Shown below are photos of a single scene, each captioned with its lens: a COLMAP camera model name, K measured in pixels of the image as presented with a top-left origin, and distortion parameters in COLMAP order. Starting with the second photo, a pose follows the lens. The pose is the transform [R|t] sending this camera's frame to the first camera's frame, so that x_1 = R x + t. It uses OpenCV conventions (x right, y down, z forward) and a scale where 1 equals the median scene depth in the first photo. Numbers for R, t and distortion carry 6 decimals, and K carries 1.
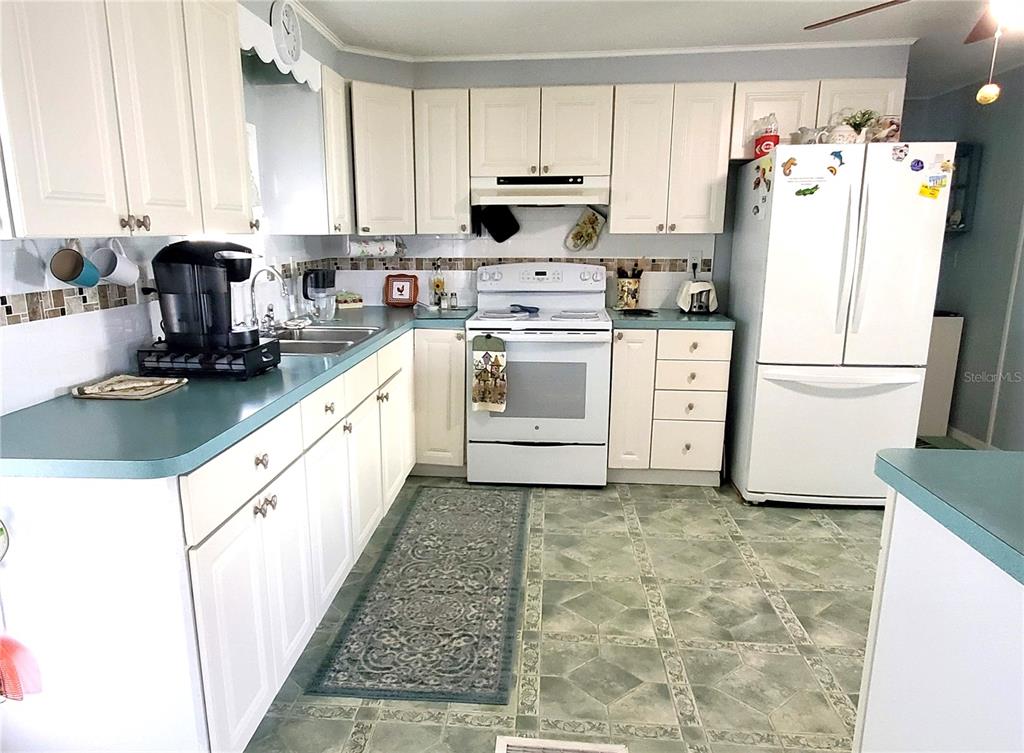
lens RADIAL K [[715.7, 0, 478.2], [0, 715.7, 401.9], [0, 0, 1]] dist [0.008764, -0.003993]
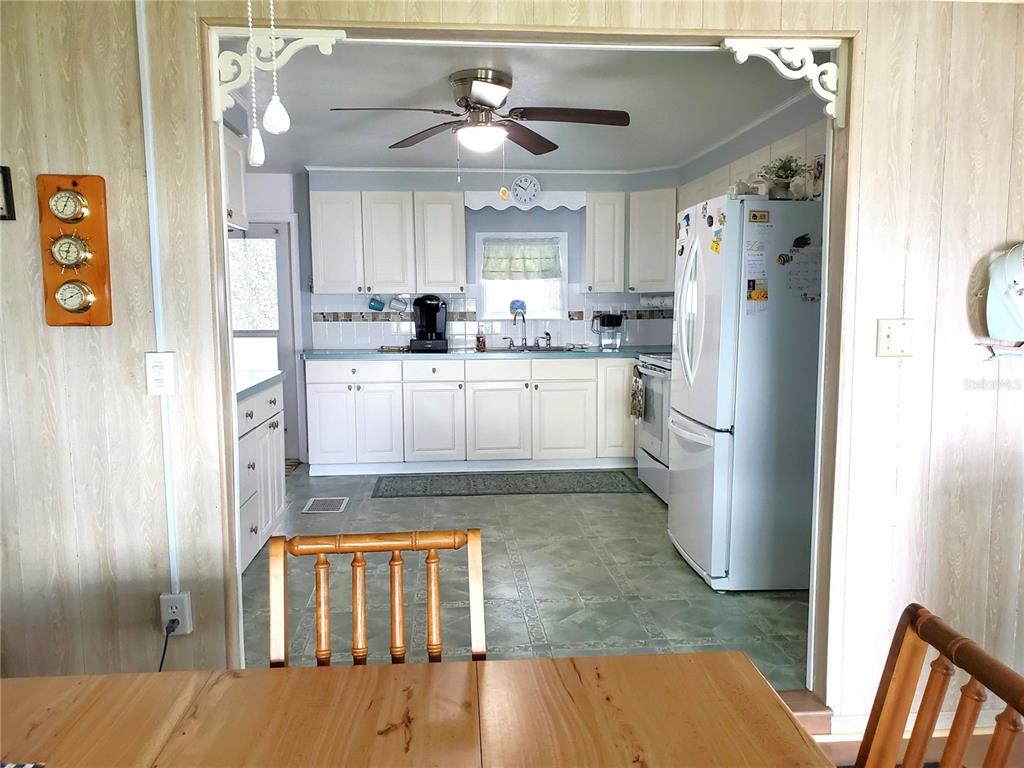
lens RADIAL K [[777.9, 0, 511.2], [0, 777.9, 390.2], [0, 0, 1]] dist [0.079273, -0.000299]
pose [[0.184167, 0.117854, -0.975804, 1.409701], [-0.220990, 0.972332, 0.075726, -0.107239], [0.957730, 0.201697, 0.205116, 0.482863]]
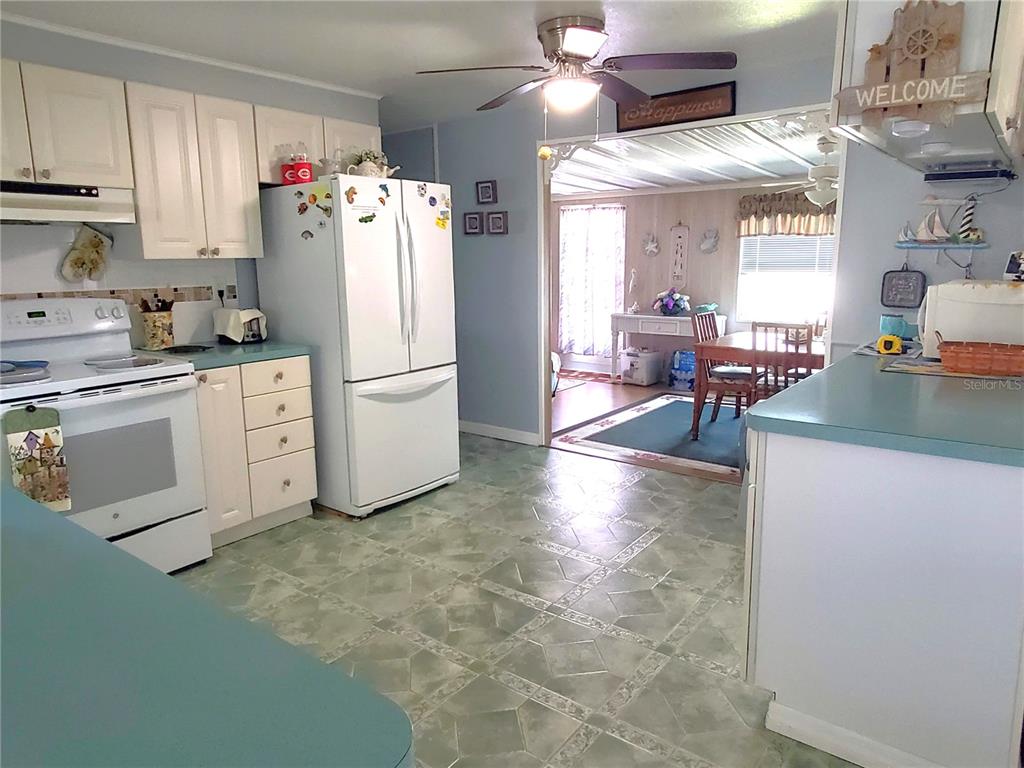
lens RADIAL K [[679.7, 0, 510.7], [0, 679.7, 380.8], [0, 0, 1]] dist [0.000725, 0.004628]
pose [[0.525425, -0.159596, 0.835738, -0.284785], [0.203547, 0.977306, 0.058662, -0.062383], [-0.826134, 0.139290, 0.545986, 0.260083]]
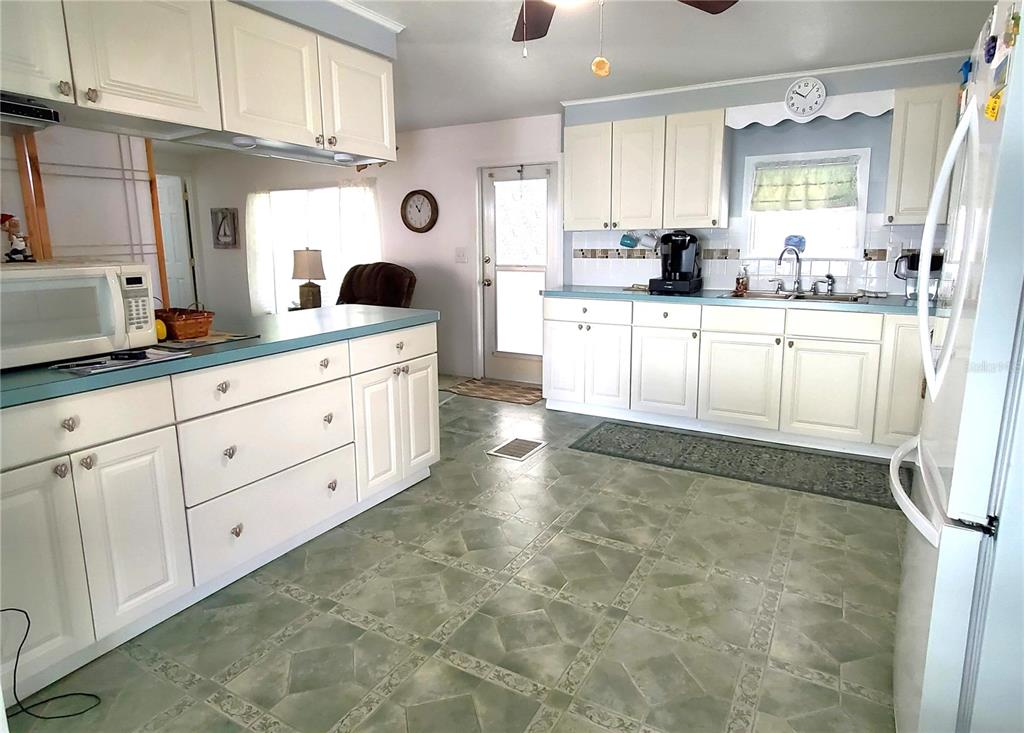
lens RADIAL K [[591.6, 0, 517.4], [0, 591.6, 338.9], [0, 0, 1]] dist [-0.004573, -0.002126]
pose [[-0.403391, 0.159939, -0.900941, 0.925936], [-0.198570, 0.945841, 0.256818, -0.171553], [0.893222, 0.282498, -0.349784, 0.789160]]
